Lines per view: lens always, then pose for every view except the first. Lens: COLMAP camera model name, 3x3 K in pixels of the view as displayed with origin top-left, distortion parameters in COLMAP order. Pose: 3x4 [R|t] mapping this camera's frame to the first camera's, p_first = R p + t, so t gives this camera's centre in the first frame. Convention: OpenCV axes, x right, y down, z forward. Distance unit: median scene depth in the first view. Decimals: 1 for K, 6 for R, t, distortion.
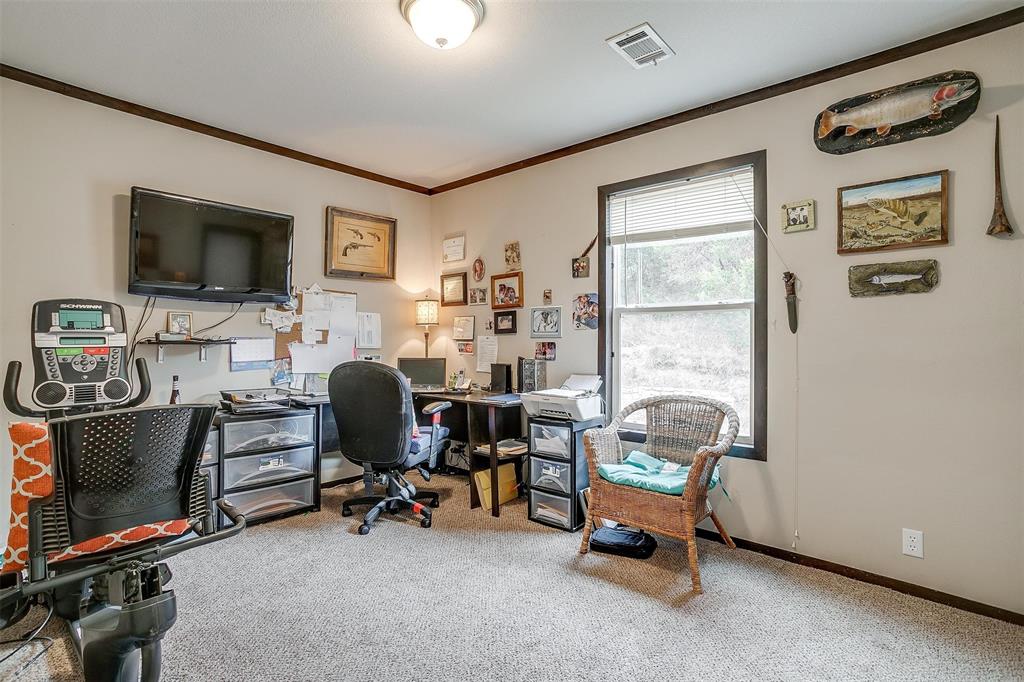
lens RADIAL K [[507.4, 0, 503.8], [0, 507.4, 337.2], [0, 0, 1]] dist [-0.048112, 0.024740]
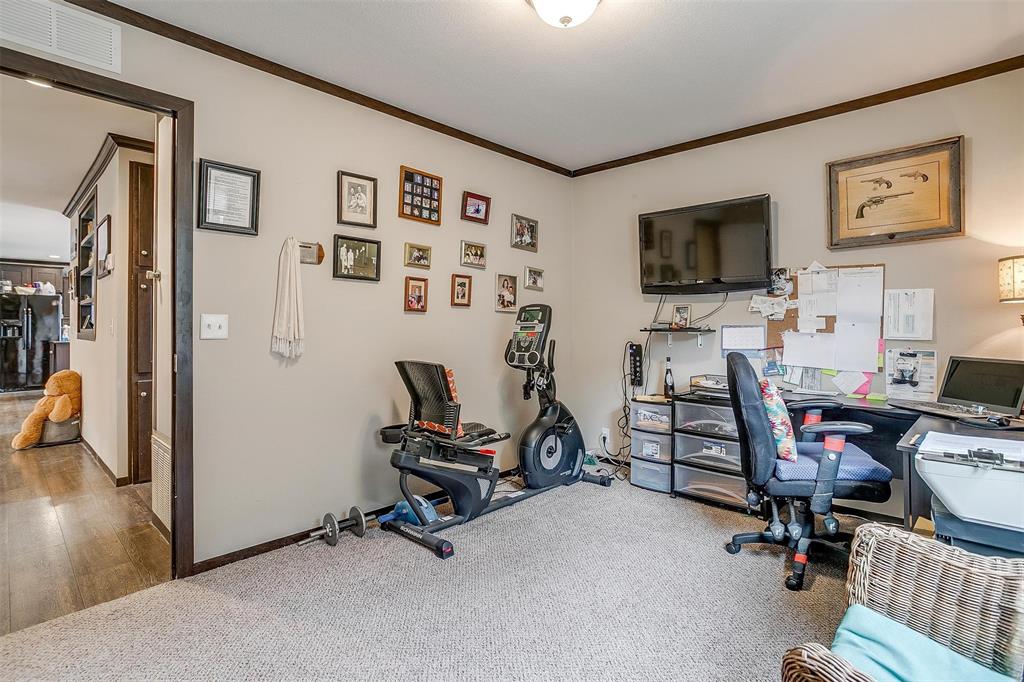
lens RADIAL K [[507.4, 0, 516.2], [0, 507.4, 325.8], [0, 0, 1]] dist [-0.048112, 0.024740]
pose [[-0.034186, -0.004991, -0.999403, 0.488523], [0.004728, 0.999976, -0.005155, 0.003655], [0.999404, -0.004902, -0.034162, 0.543097]]
